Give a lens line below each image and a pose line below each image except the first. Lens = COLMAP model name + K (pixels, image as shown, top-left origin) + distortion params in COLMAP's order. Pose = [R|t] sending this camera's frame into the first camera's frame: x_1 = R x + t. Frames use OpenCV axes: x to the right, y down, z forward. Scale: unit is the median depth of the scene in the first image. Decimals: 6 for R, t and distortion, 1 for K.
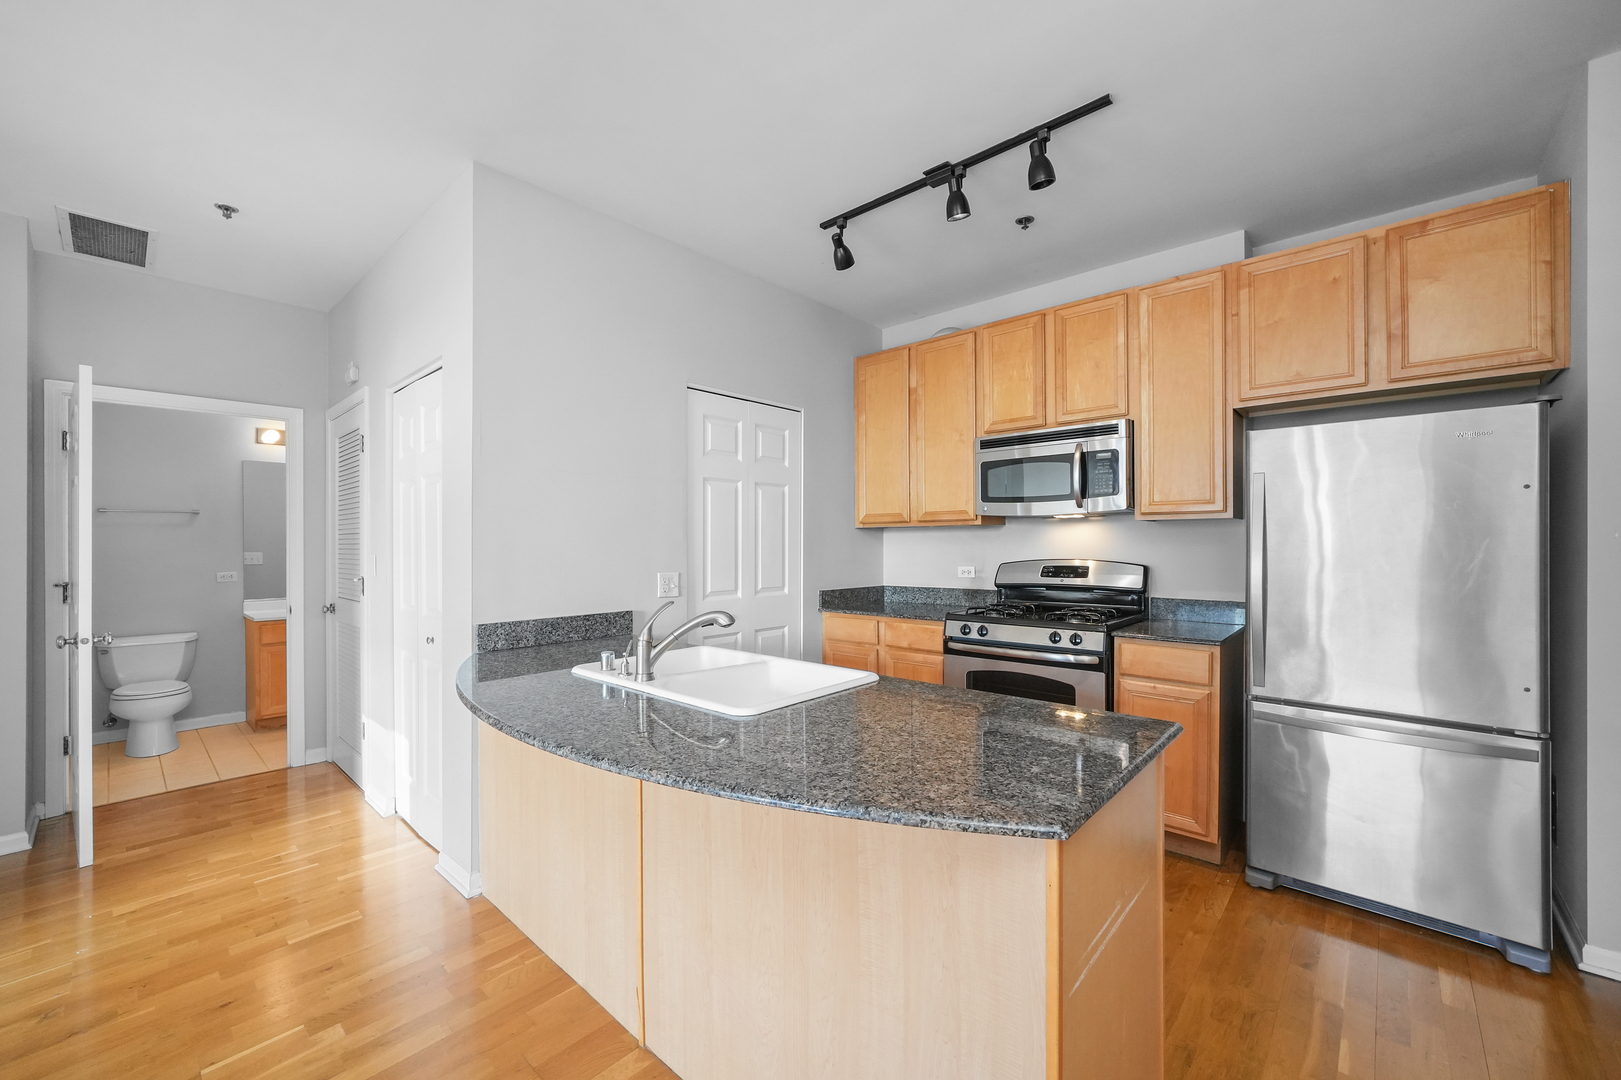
lens RADIAL K [[639.1, 0, 814.2], [0, 639.1, 542.5], [0, 0, 1]] dist [-0.008673, 0.000232]
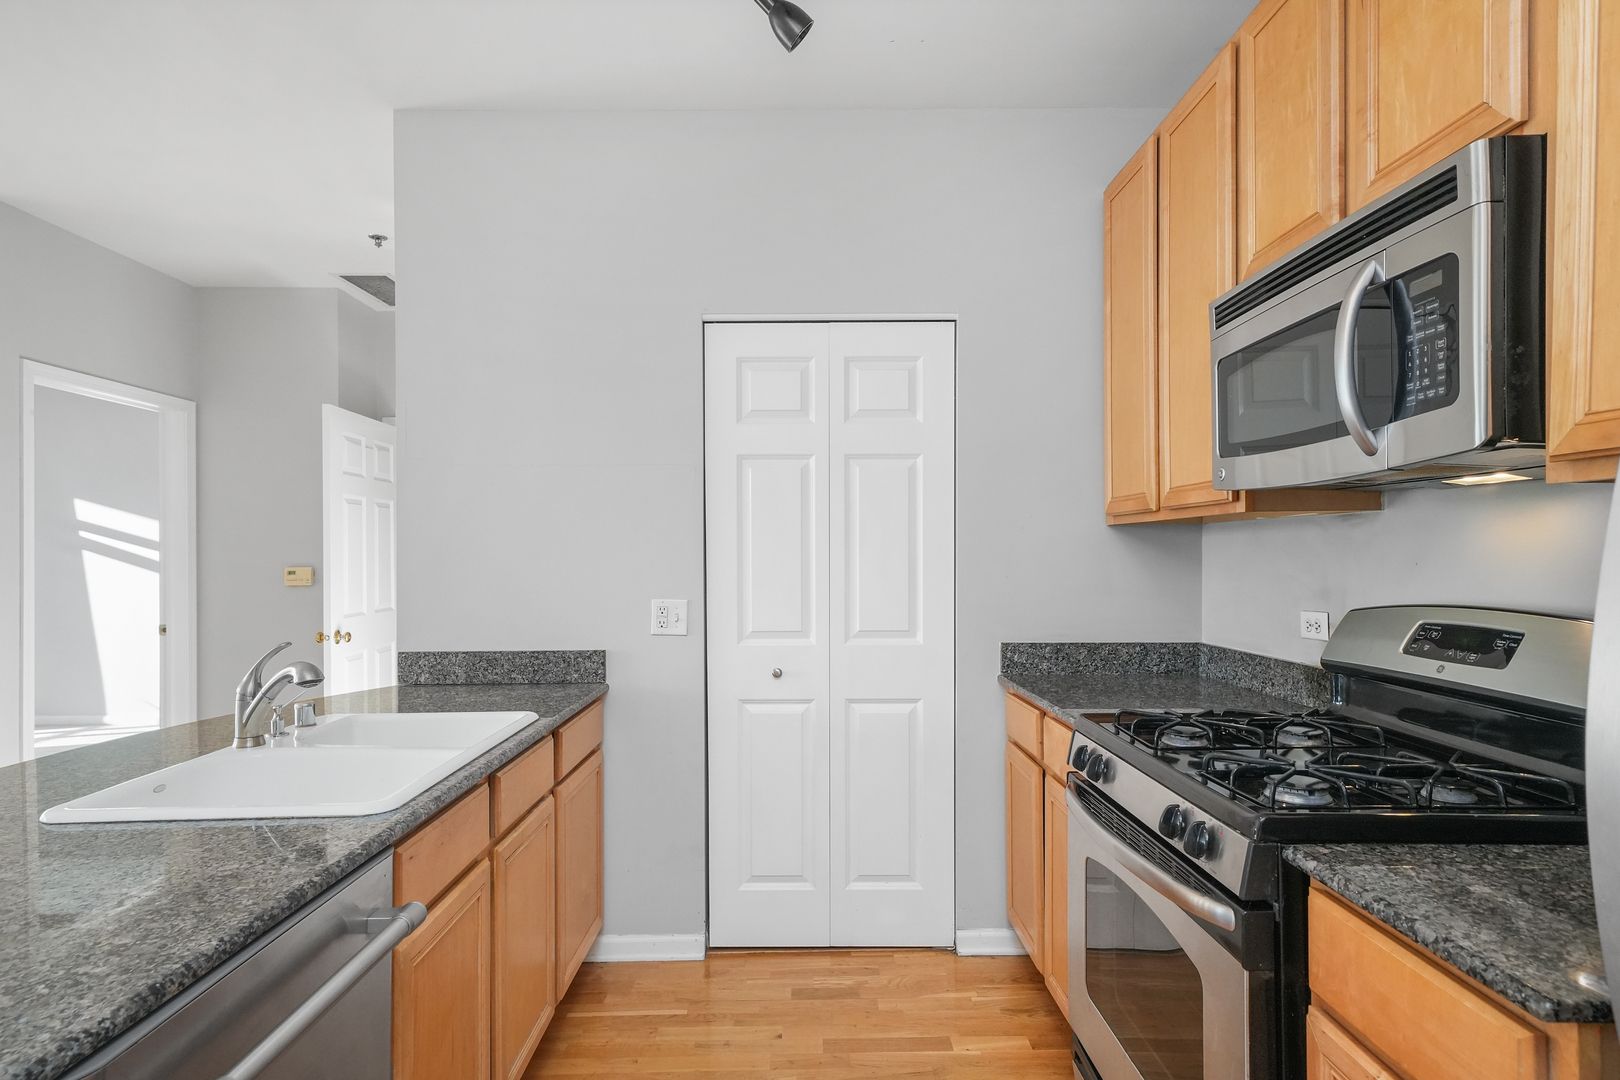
lens RADIAL K [[871.5, 0, 807.9], [0, 871.5, 551.3], [0, 0, 1]] dist [0.004082, 0.016237]
pose [[0.677626, -0.000386, -0.735407, 0.556893], [0.003232, 0.999992, 0.002453, -0.005996], [0.735400, -0.004039, 0.677622, 0.476380]]
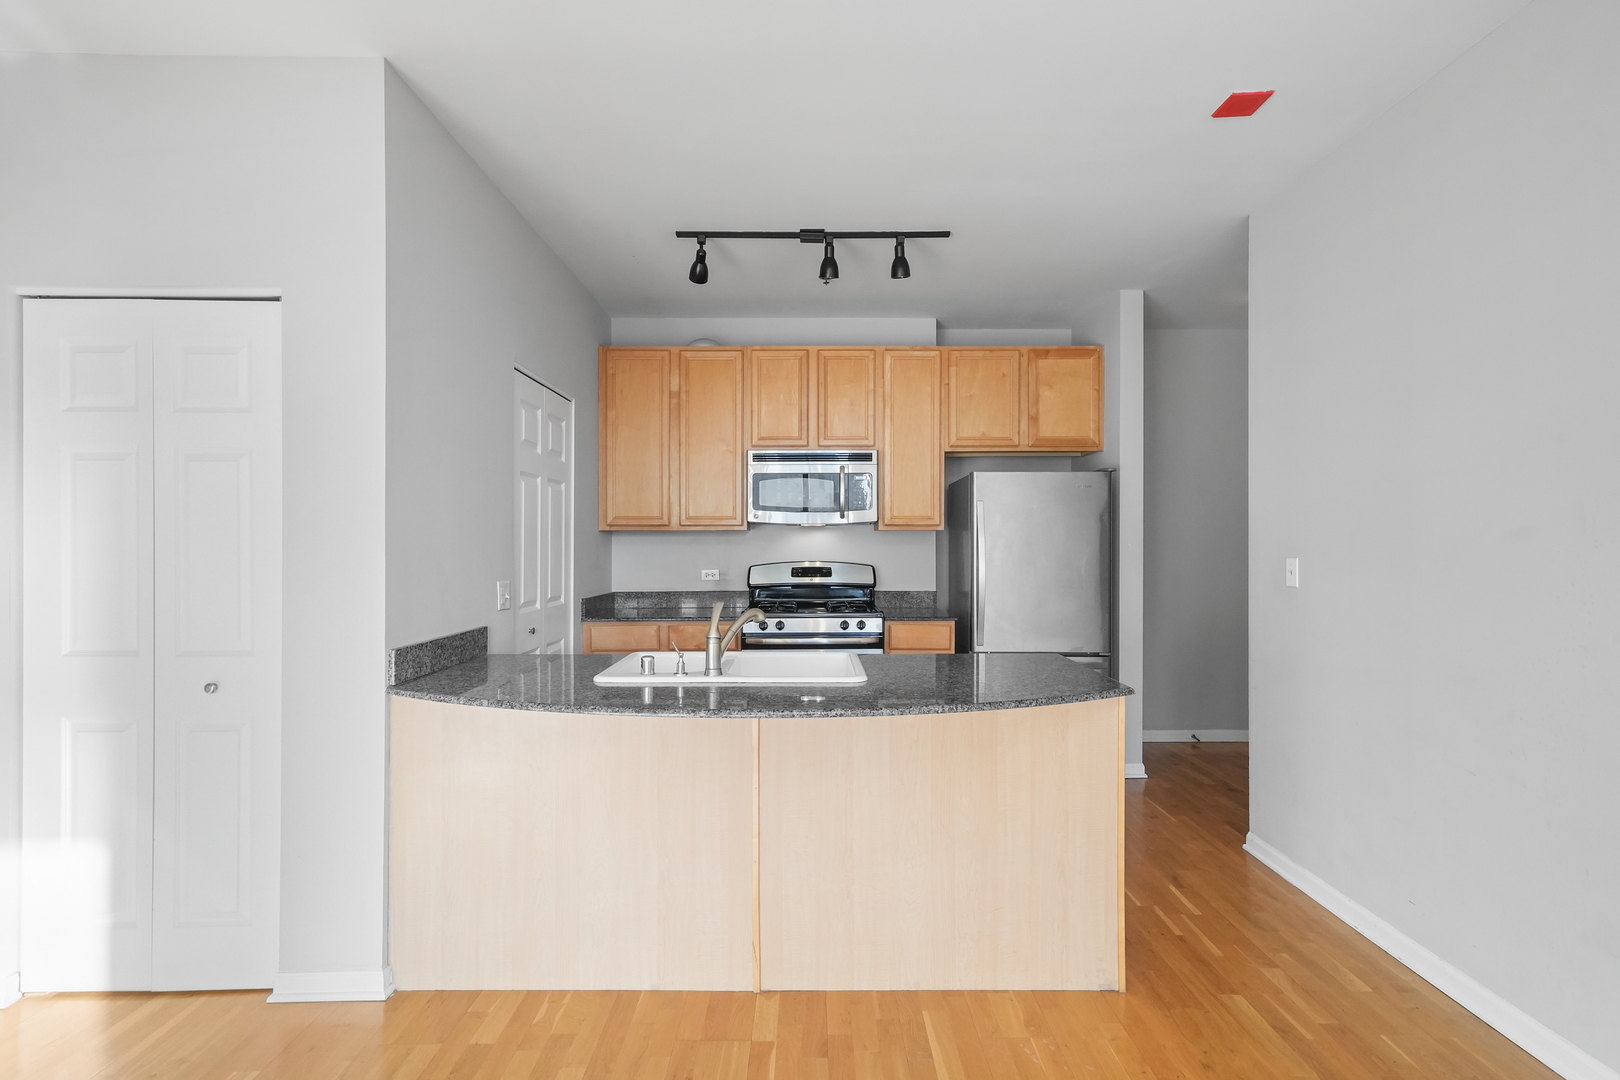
lens RADIAL K [[766.5, 0, 805.1], [0, 766.5, 545.4], [0, 0, 1]] dist [0.014429, 0.000129]
pose [[0.747410, 0.004171, 0.664350, -0.610346], [-0.005225, 0.999986, -0.000400, -0.002631], [-0.664343, -0.003173, 0.747421, -0.044383]]
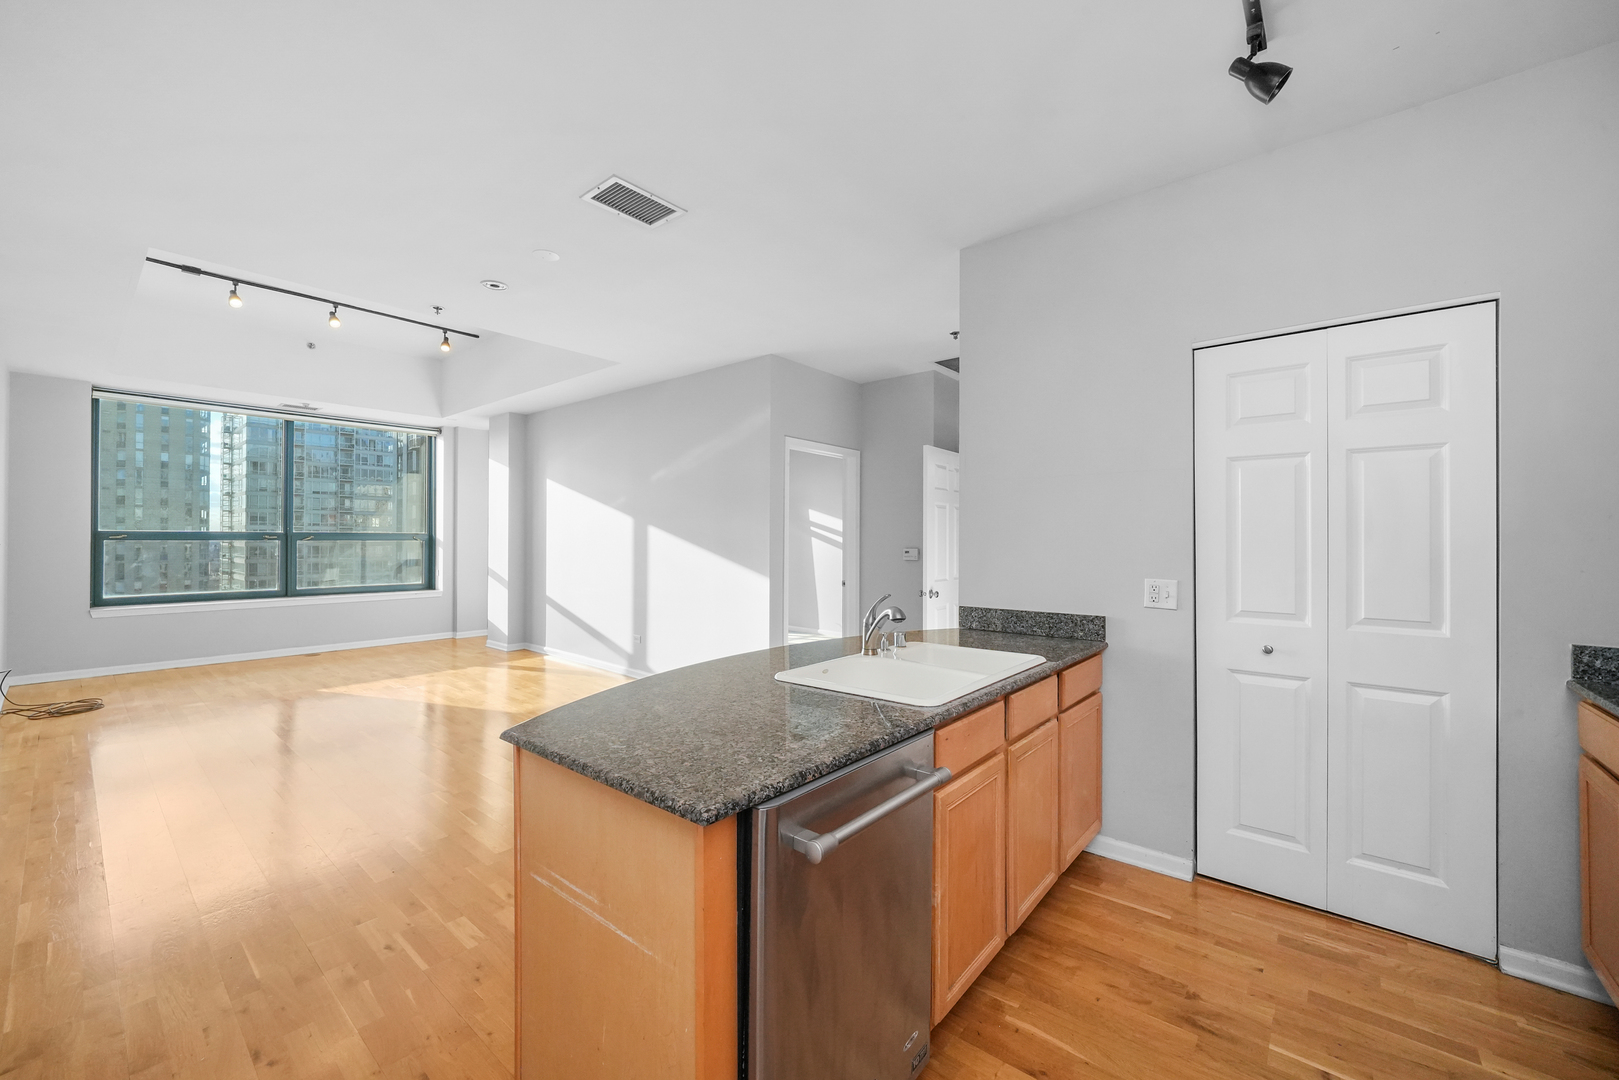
lens RADIAL K [[637.0, 0, 814.6], [0, 637.0, 536.6], [0, 0, 1]] dist [-0.001525, 0.000417]
pose [[0.049018, -0.002187, -0.998796, 0.585993], [-0.002584, 0.999994, -0.002316, -0.006078], [0.998795, 0.002694, 0.049012, 0.502664]]
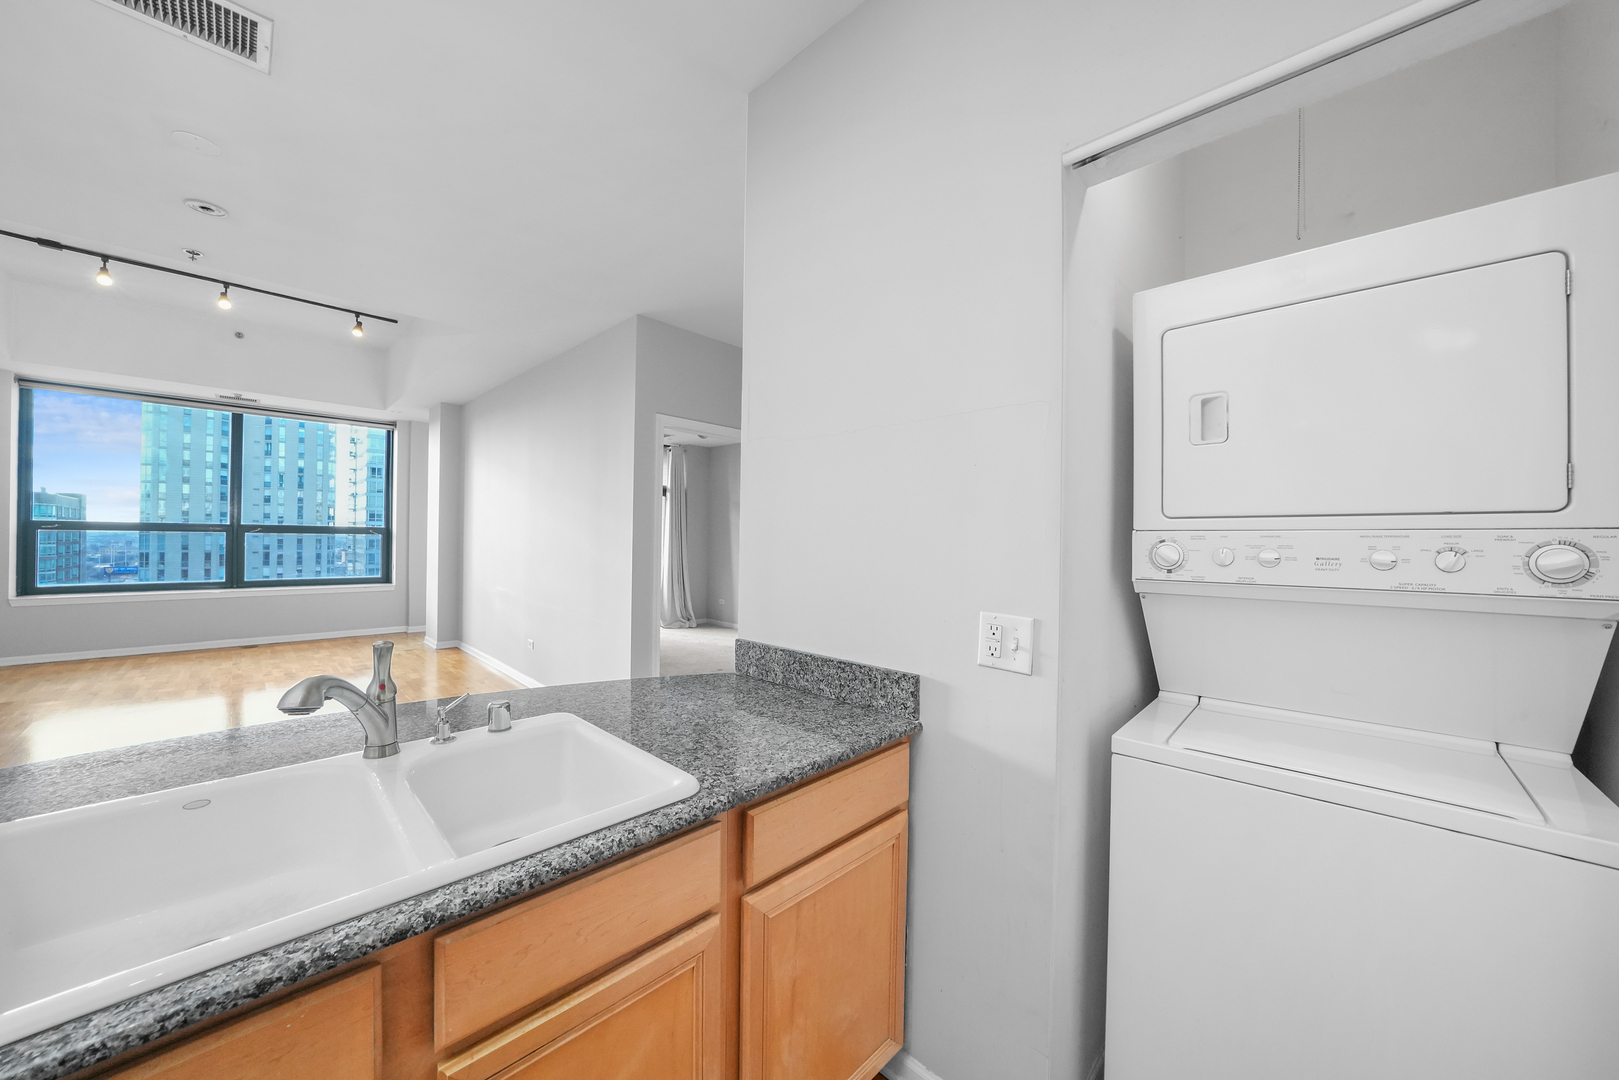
lens RADIAL K [[570.9, 0, 809.5], [0, 570.9, 540.0], [0, 0, 1]] dist [-0.015097, 0.000094]
pose [[-0.029347, 0.003983, -0.999561, 0.170061], [-0.014727, 0.999882, 0.004417, -0.004239], [0.999461, 0.014850, -0.029285, 0.873489]]
